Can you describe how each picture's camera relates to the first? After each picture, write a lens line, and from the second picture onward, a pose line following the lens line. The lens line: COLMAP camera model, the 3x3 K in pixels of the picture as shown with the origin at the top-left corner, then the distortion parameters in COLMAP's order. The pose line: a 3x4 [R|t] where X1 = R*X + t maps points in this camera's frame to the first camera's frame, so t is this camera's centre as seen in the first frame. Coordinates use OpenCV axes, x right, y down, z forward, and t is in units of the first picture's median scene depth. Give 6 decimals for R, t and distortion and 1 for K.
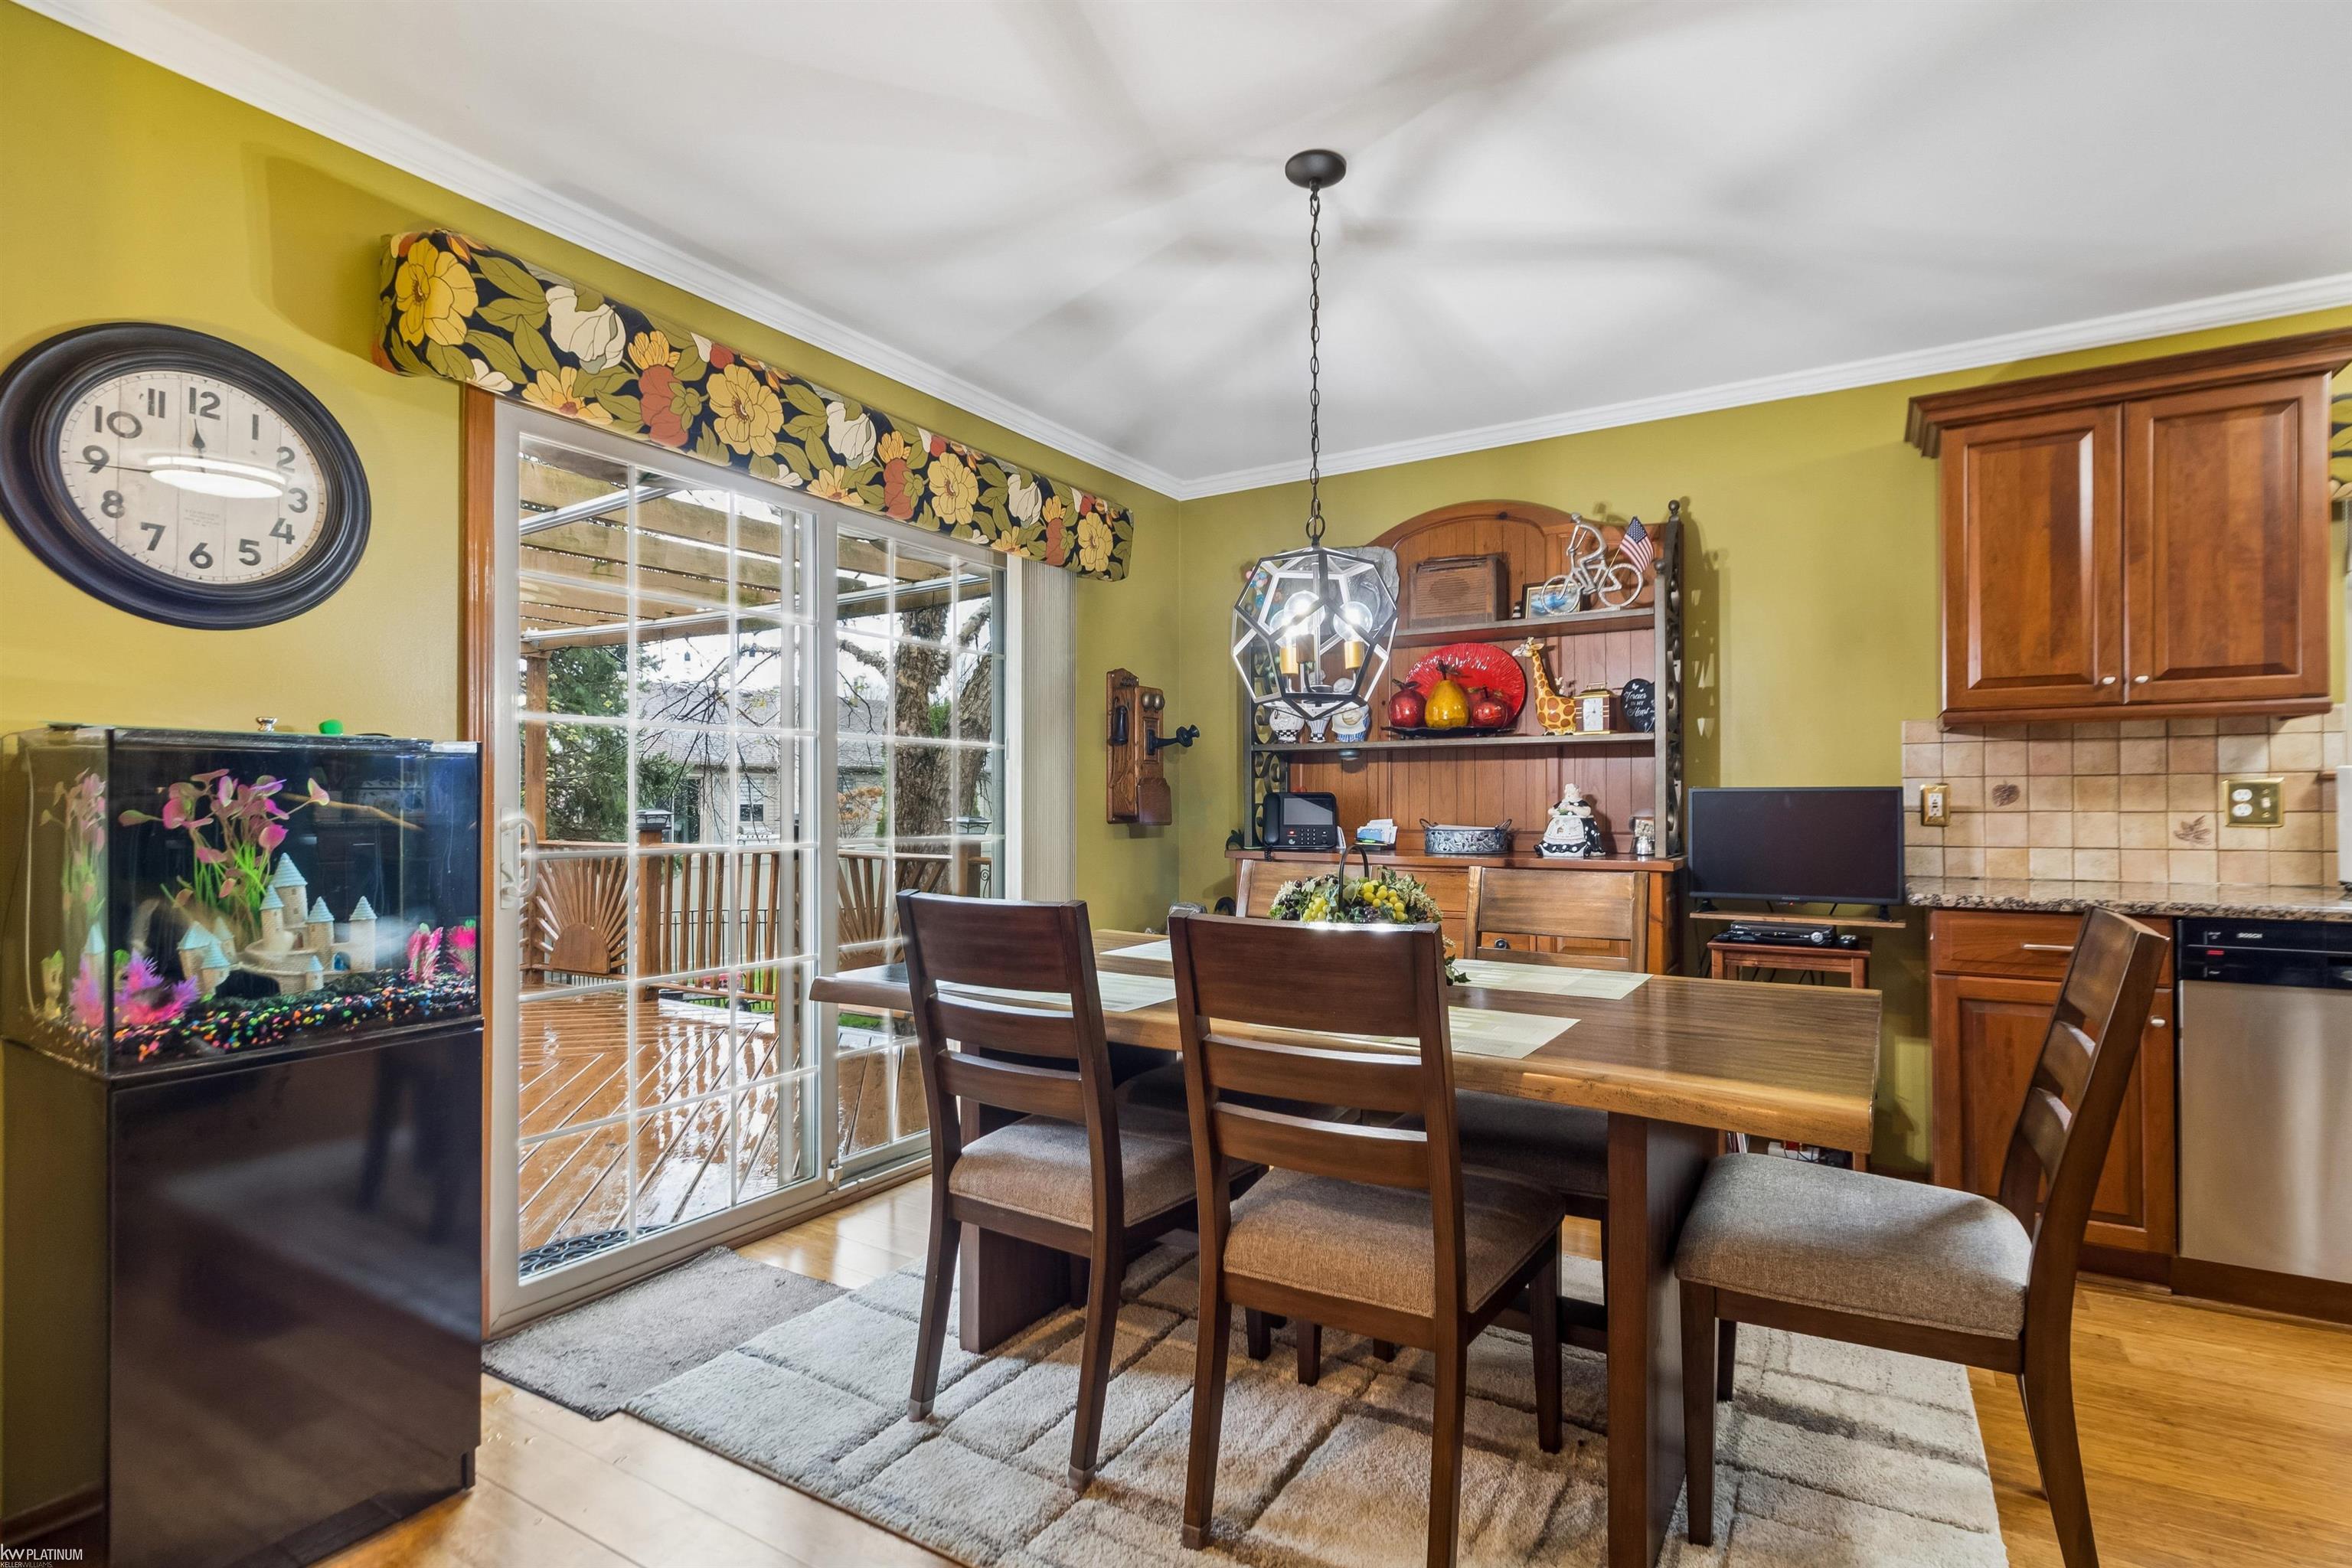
lens RADIAL K [[1123.7, 0, 1195.3], [0, 1123.7, 802.2], [0, 0, 1]] dist [0.010262, -0.002391]
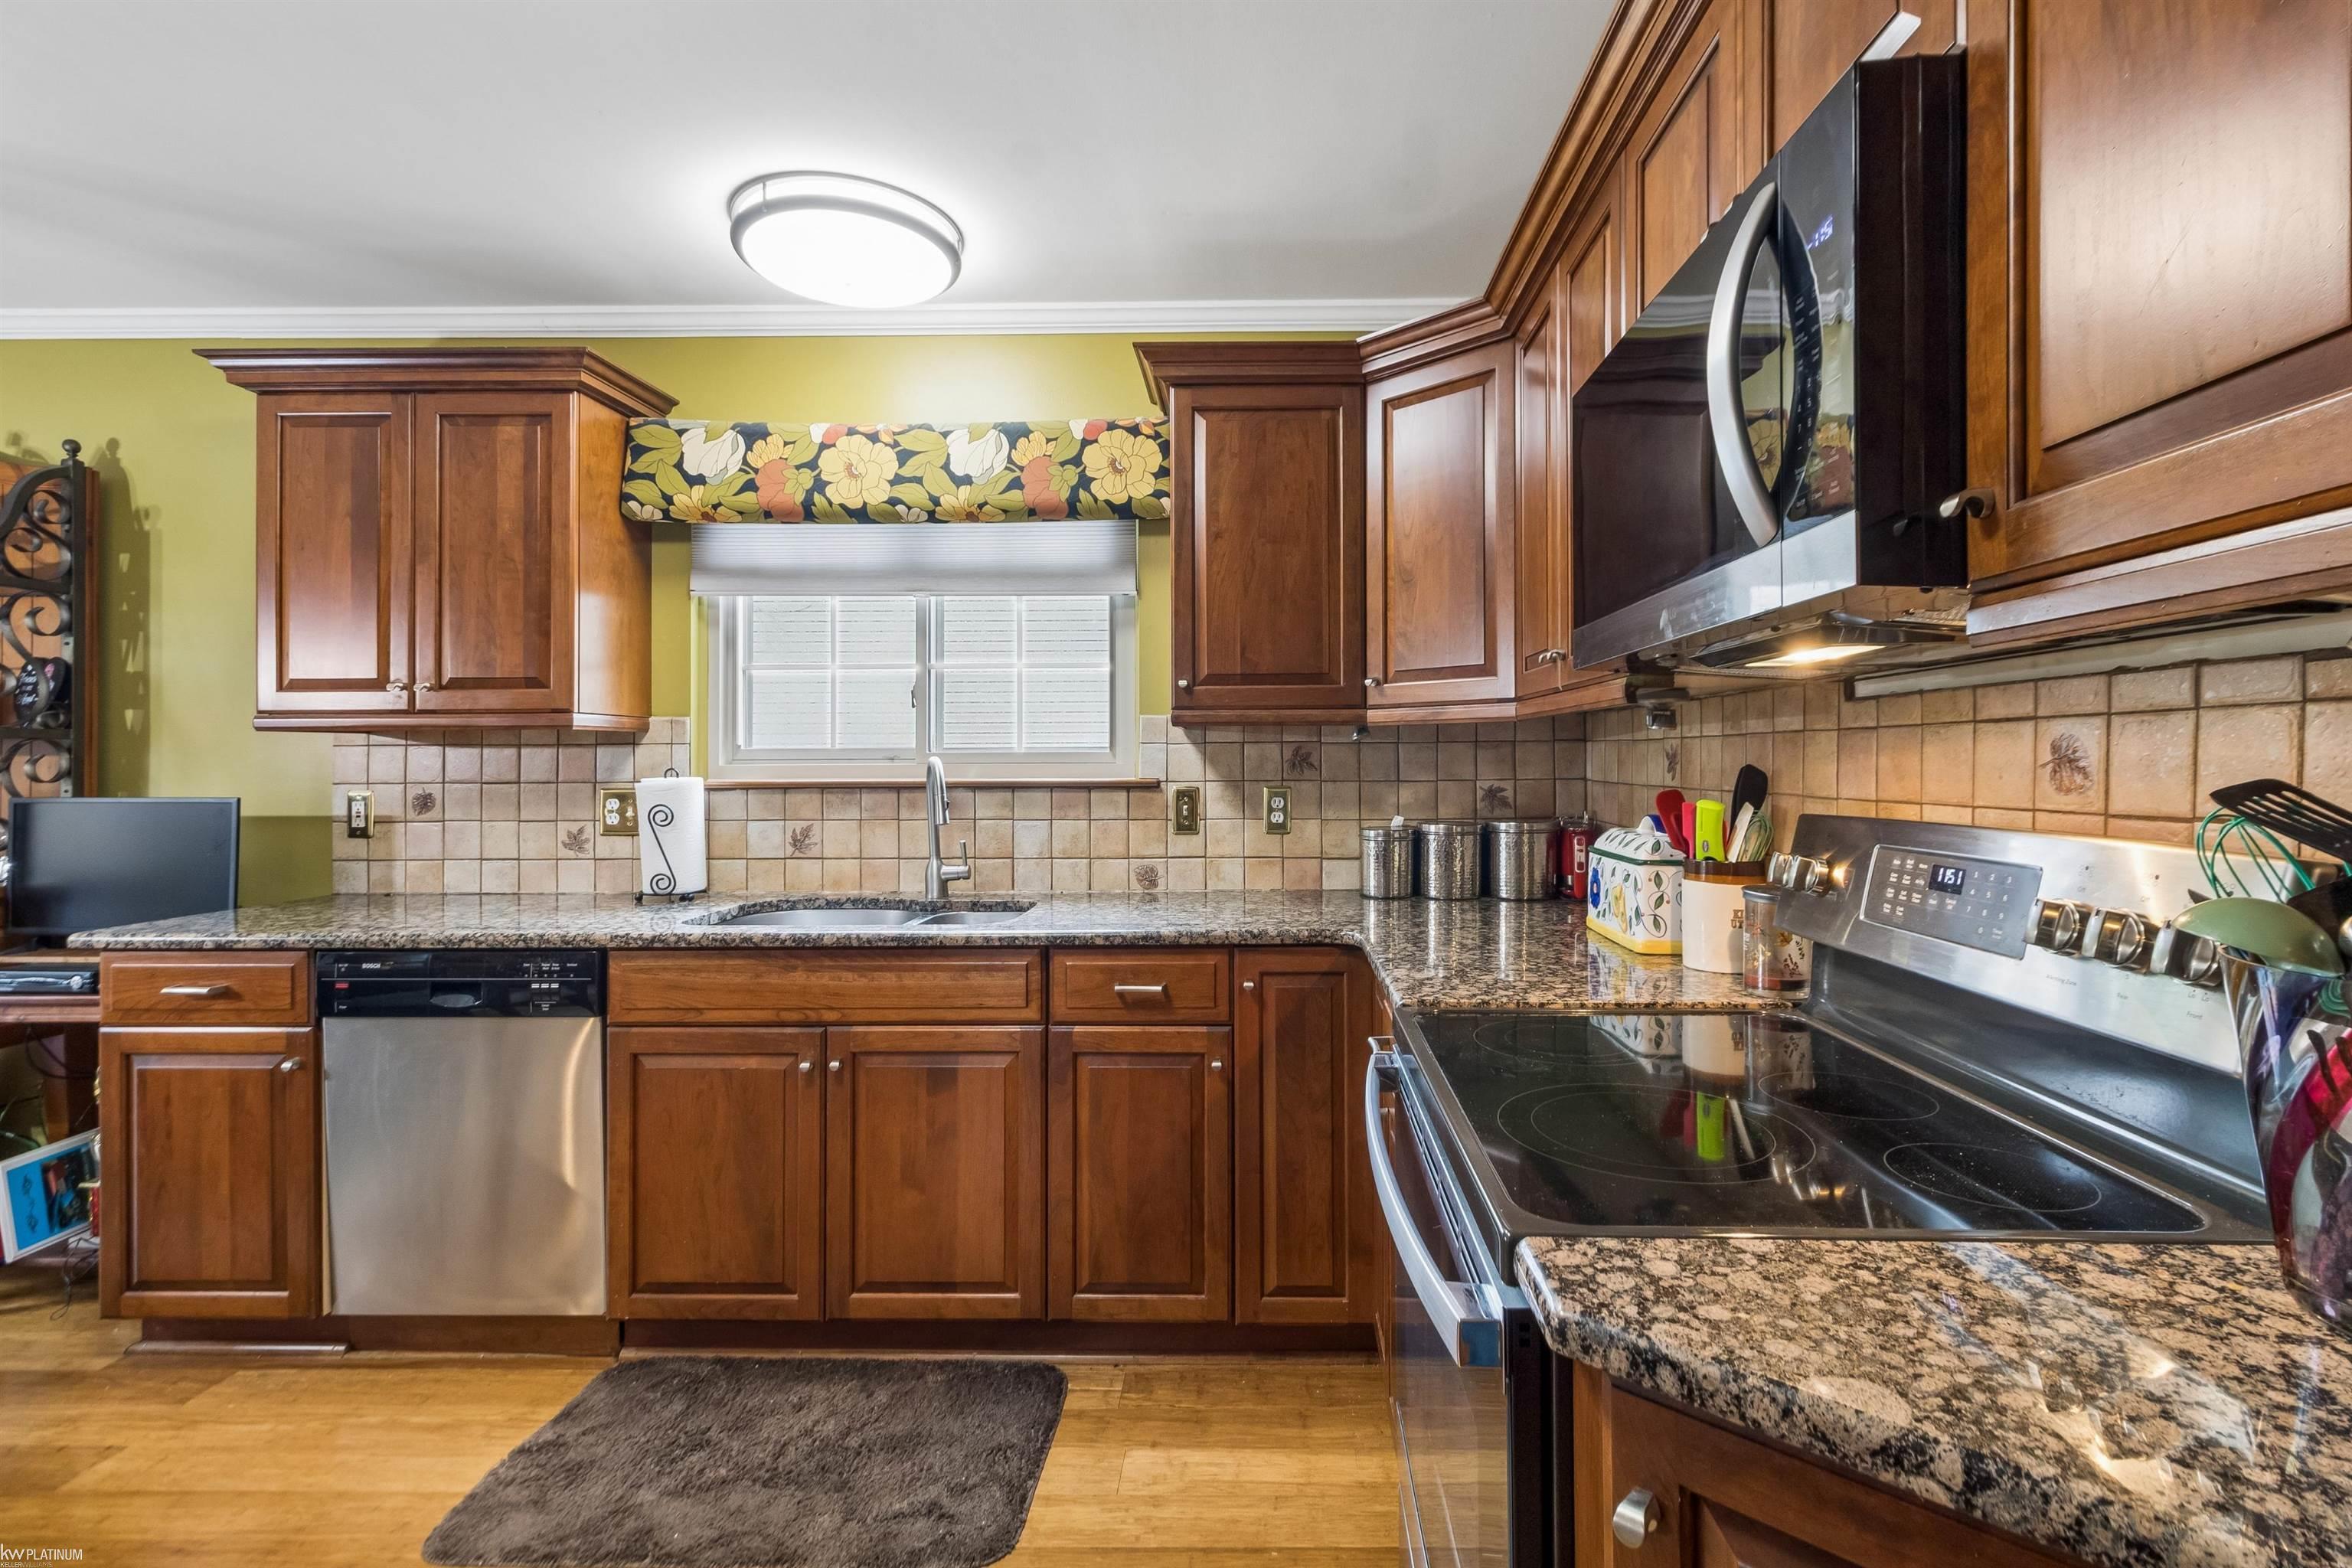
lens RADIAL K [[1123.7, 0, 1182.2], [0, 1123.7, 768.4], [0, 0, 1]] dist [0.010262, -0.002391]
pose [[0.868299, 0.000230, 0.496042, 0.846837], [-0.000808, 0.999999, 0.000951, -0.038799], [-0.496041, -0.001227, 0.868298, -0.124015]]
